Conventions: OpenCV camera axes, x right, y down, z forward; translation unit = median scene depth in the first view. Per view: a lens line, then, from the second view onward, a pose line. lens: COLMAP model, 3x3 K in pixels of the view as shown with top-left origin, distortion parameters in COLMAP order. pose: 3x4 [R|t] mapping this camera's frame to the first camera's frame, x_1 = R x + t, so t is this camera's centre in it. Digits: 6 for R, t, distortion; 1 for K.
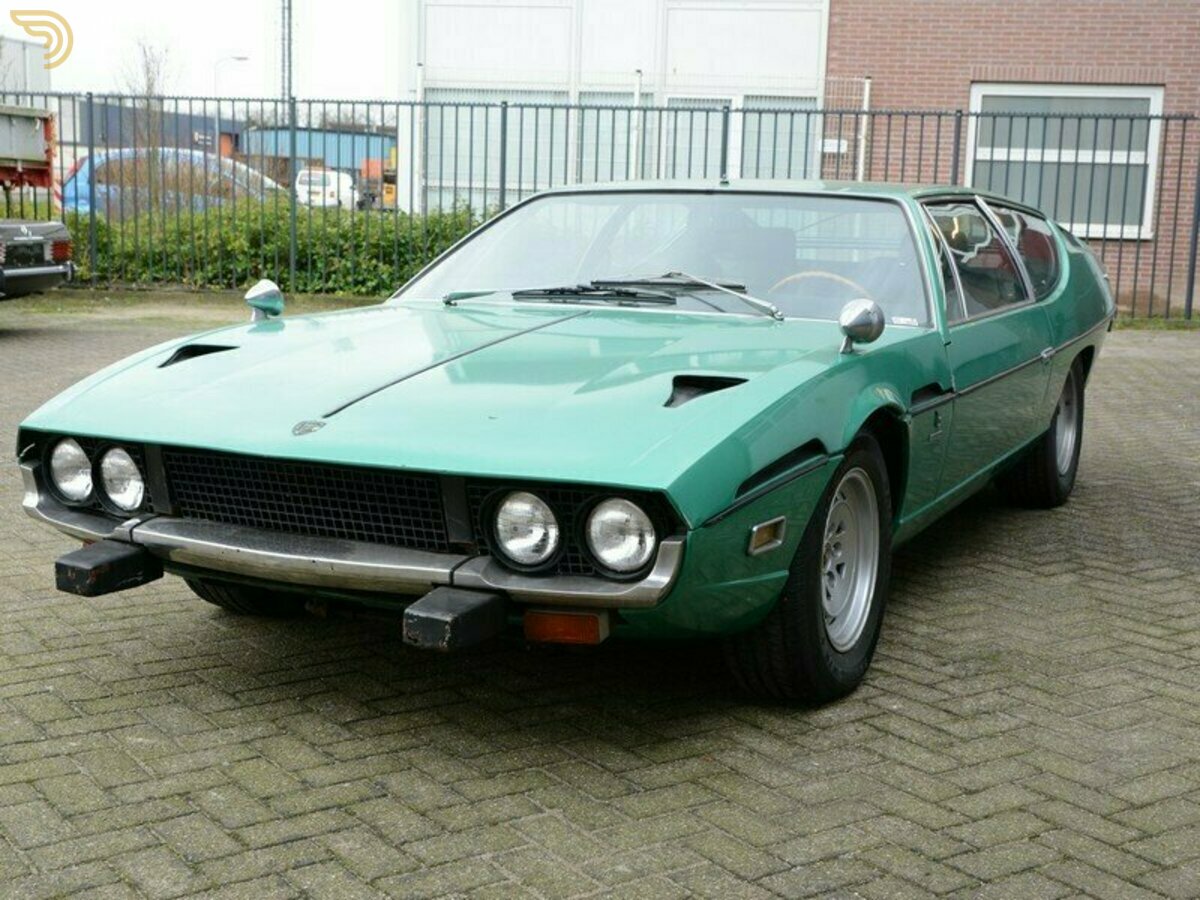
lens RADIAL K [[1622.1, 0, 600.0], [0, 1622.1, 450.0], [0, 0, 1]] dist [0.011525, 0.068586]
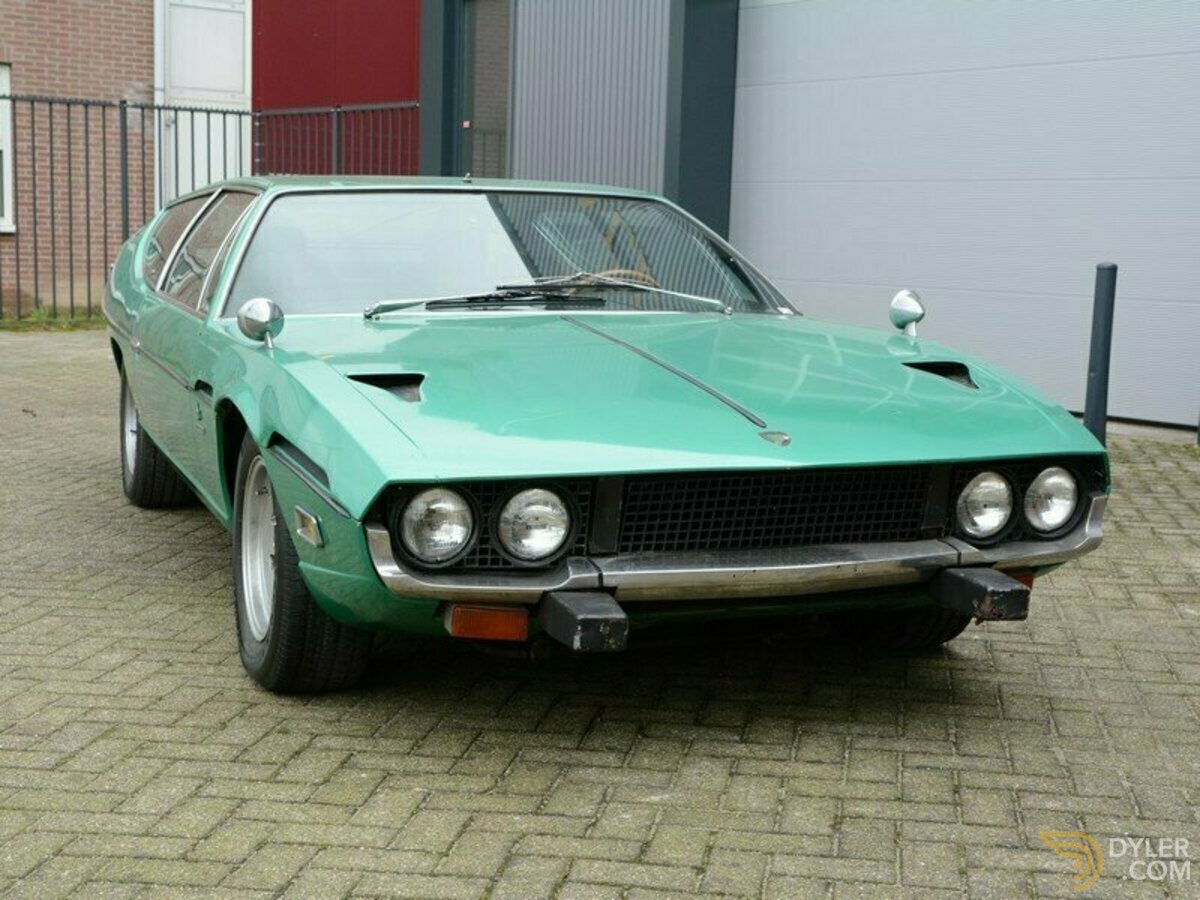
lens RADIAL K [[1824.7, 0, 600.0], [0, 1824.7, 450.0], [0, 0, 1]] dist [0.040531, 0.142055]
pose [[0.693939, -0.100536, 0.712980, -0.899977], [0.107378, 0.993581, 0.035593, -0.049364], [-0.711982, 0.051859, 0.700280, 0.258904]]
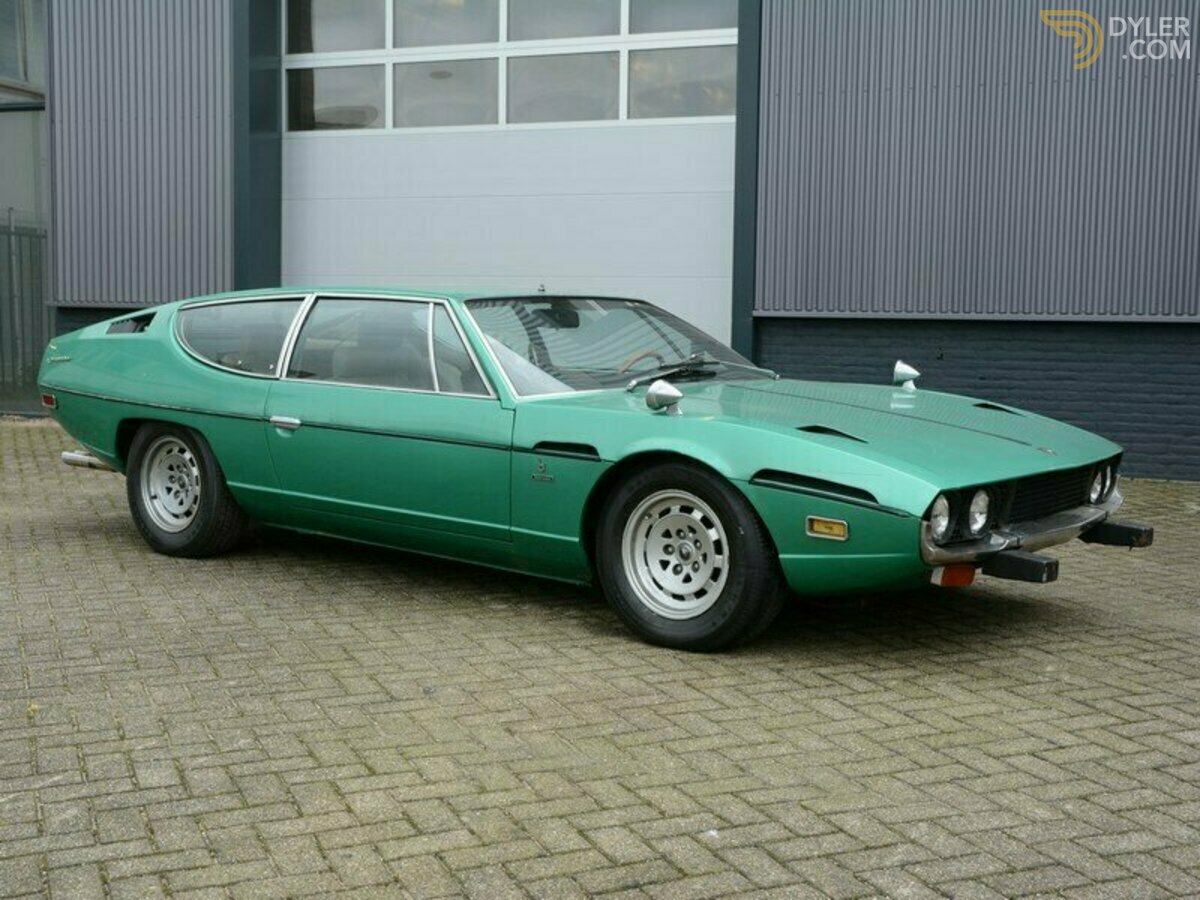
lens RADIAL K [[1503.9, 0, 600.0], [0, 1503.9, 450.0], [0, 0, 1]] dist [0.005295, 0.068086]
pose [[0.213379, -0.115624, 0.970103, -1.528828], [0.143724, 0.985883, 0.085892, -0.183891], [-0.966340, 0.121100, 0.226984, 0.939727]]
